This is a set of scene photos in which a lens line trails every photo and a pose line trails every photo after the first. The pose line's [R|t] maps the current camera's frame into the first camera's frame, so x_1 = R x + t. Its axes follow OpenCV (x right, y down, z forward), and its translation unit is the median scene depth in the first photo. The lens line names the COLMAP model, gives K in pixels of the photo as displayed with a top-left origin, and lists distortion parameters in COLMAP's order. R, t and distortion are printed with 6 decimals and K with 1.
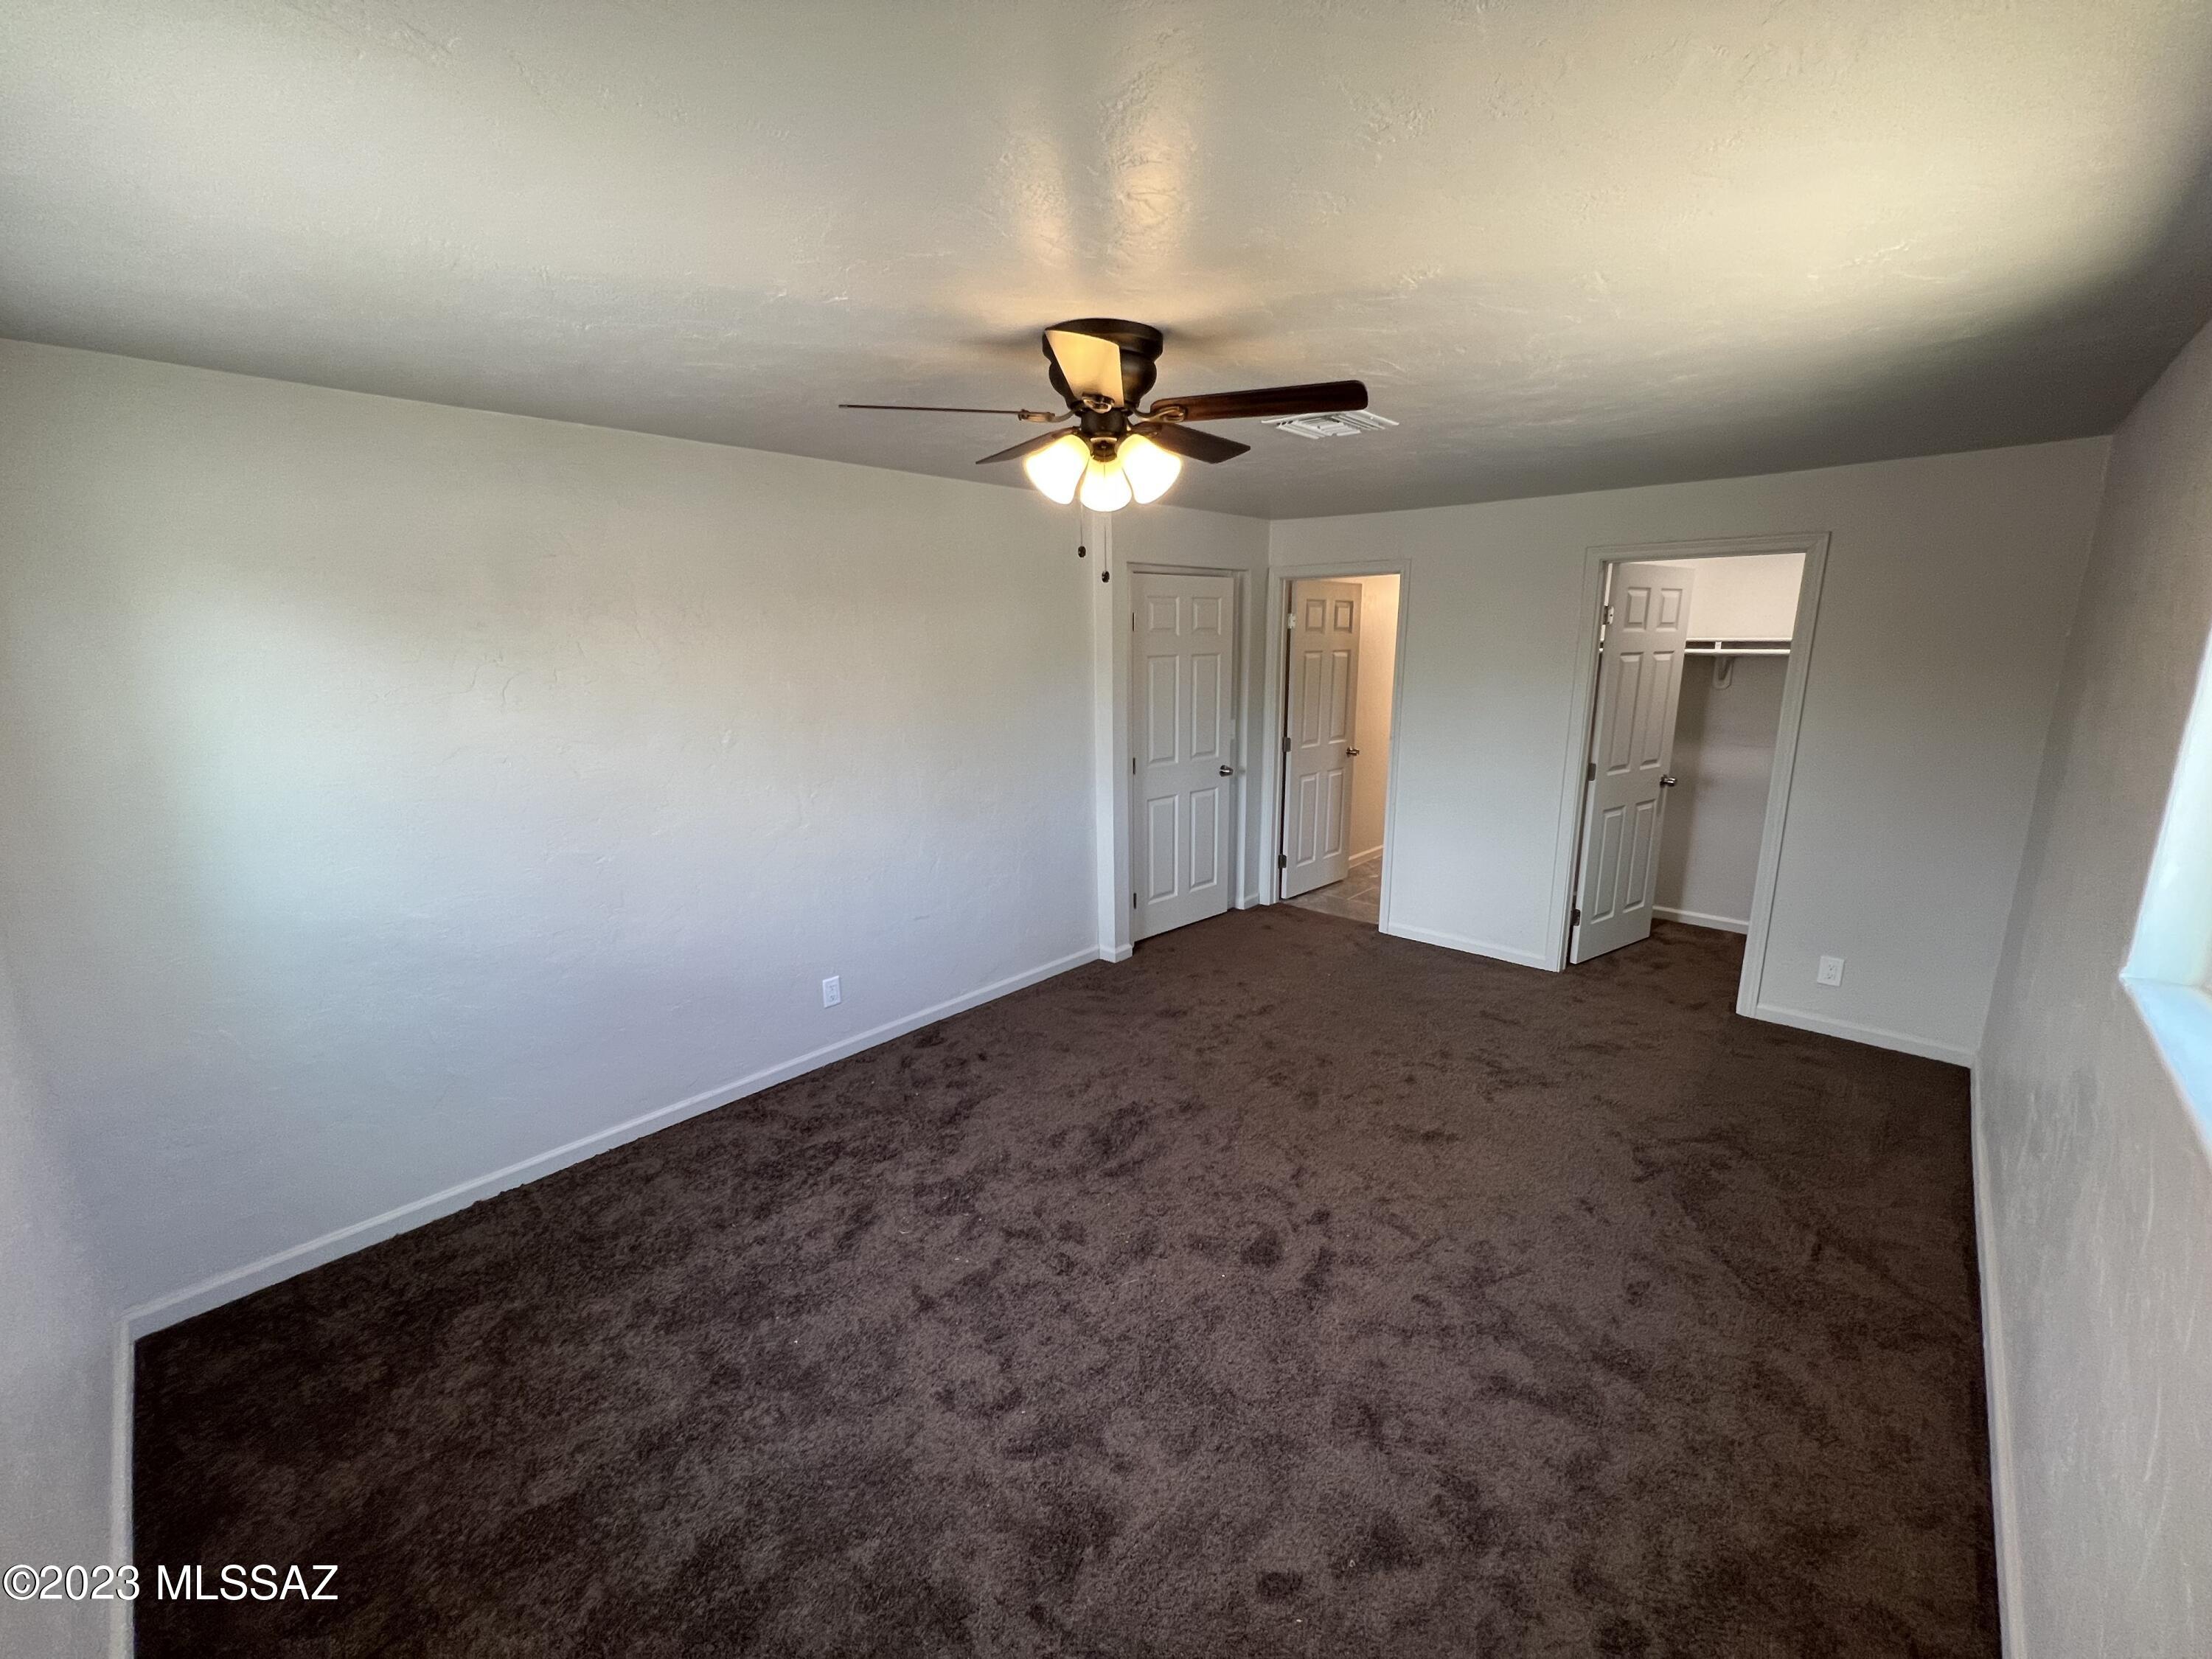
lens RADIAL K [[893.2, 0, 1102.0], [0, 893.2, 828.2], [0, 0, 1]] dist [-0.003399, 0.000988]
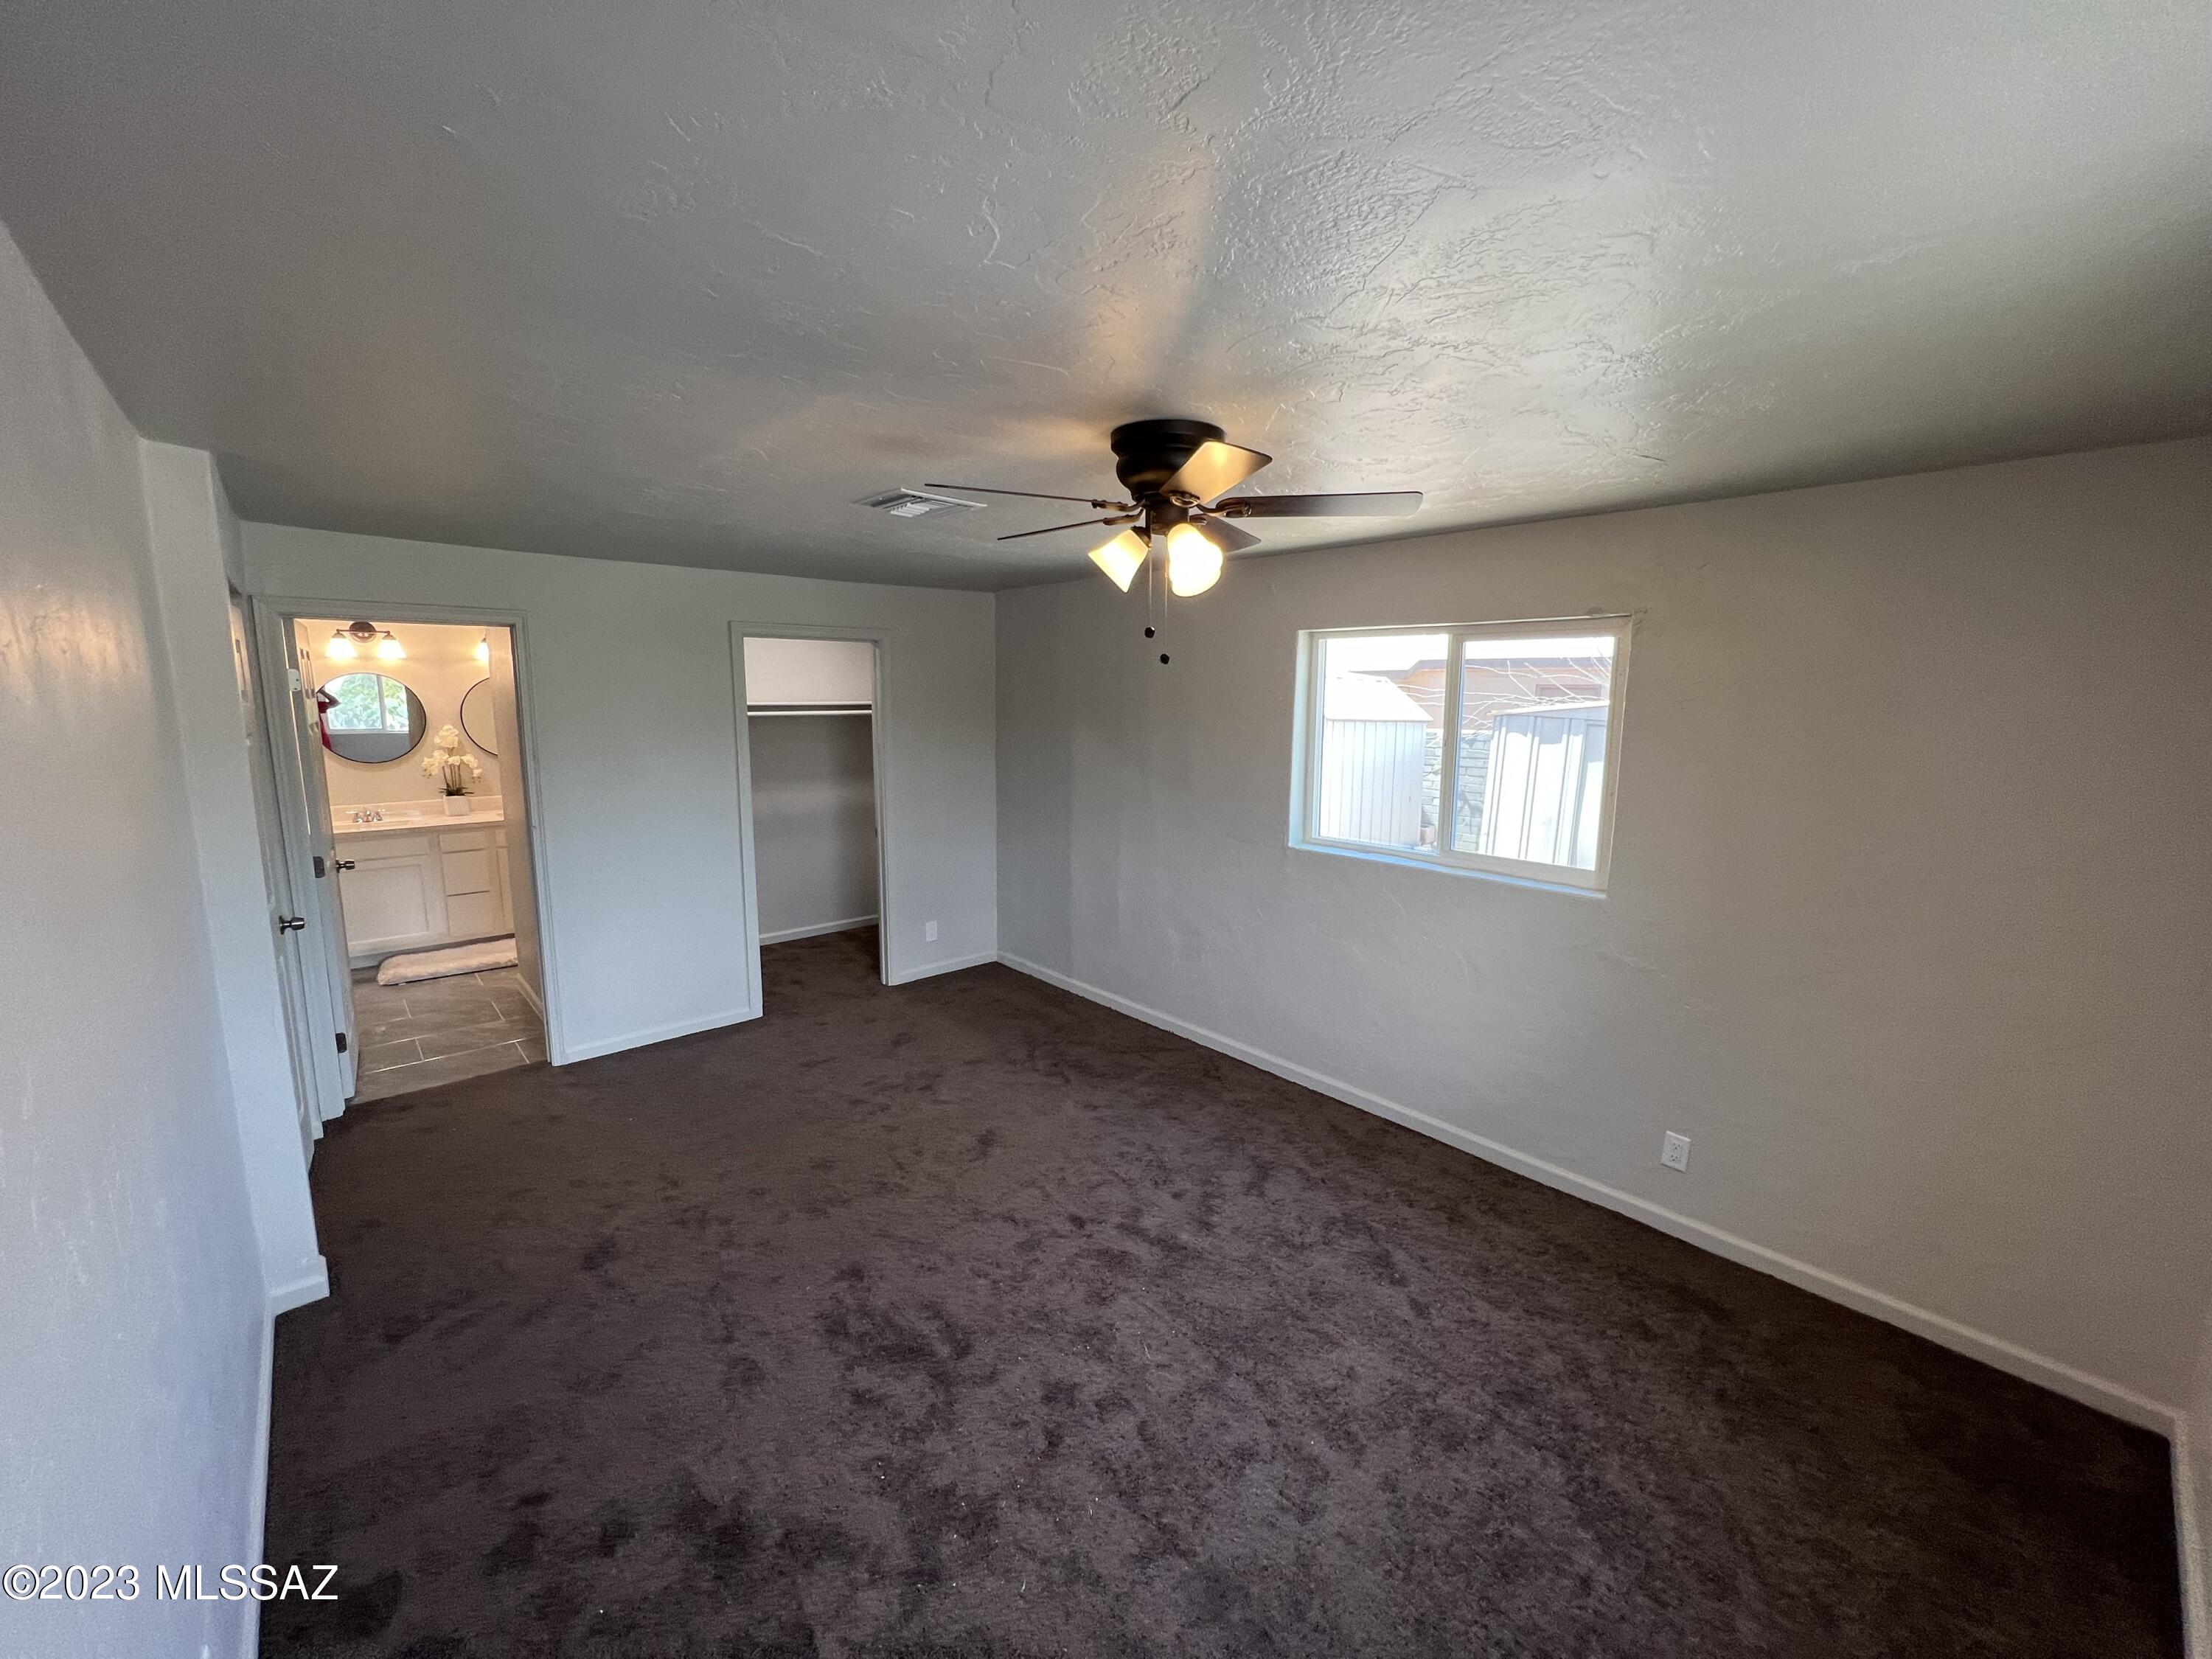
lens RADIAL K [[893.2, 0, 1108.0], [0, 893.2, 831.6], [0, 0, 1]] dist [-0.003399, 0.000988]
pose [[0.091049, -0.151314, 0.984284, -0.711869], [0.207232, 0.969630, 0.129891, -0.160159], [-0.974046, 0.192149, 0.119641, 0.664814]]
